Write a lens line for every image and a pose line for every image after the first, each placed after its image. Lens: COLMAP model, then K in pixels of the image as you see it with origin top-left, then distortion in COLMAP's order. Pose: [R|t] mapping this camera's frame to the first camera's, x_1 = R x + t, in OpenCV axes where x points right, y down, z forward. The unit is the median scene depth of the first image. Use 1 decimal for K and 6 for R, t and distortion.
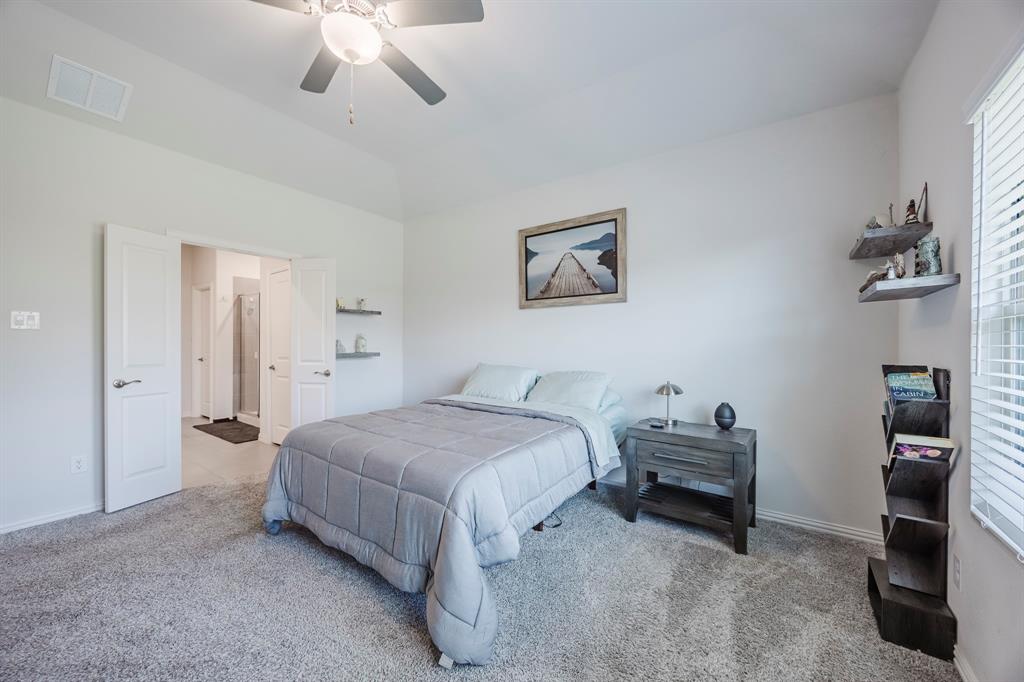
lens RADIAL K [[396.5, 0, 506.3], [0, 396.5, 344.3], [0, 0, 1]] dist [-0.002506, 0.000140]
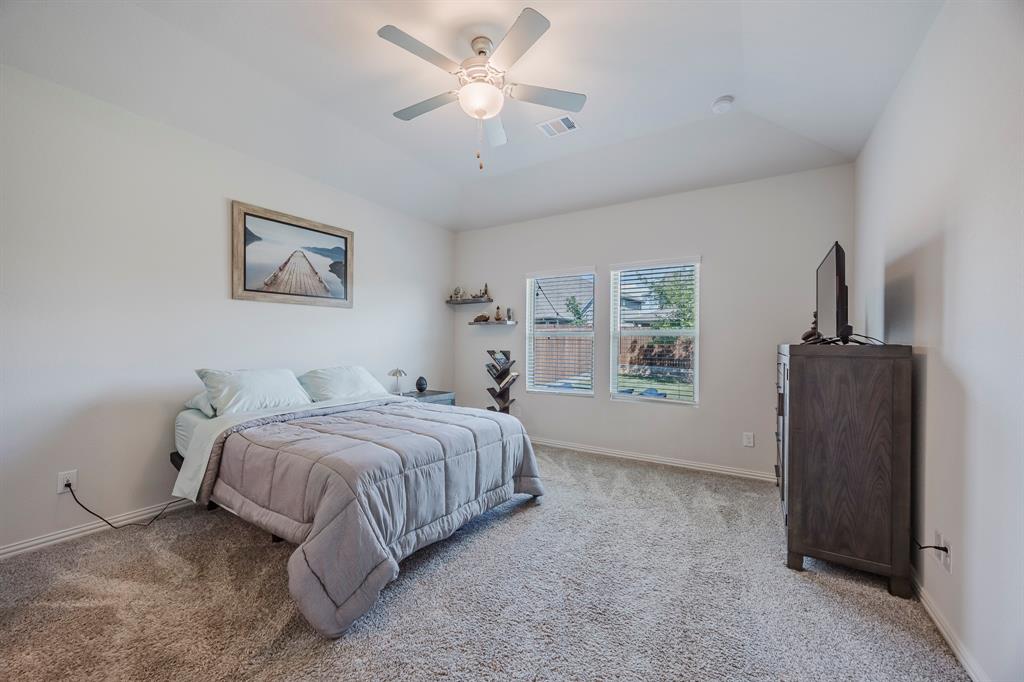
lens RADIAL K [[396.5, 0, 513.9], [0, 396.5, 343.2], [0, 0, 1]] dist [-0.002506, 0.000140]
pose [[-0.088811, -0.014533, 0.995942, -0.863058], [-0.008486, 0.999868, 0.013834, -0.017113], [-0.996012, -0.007223, -0.088923, 0.536333]]
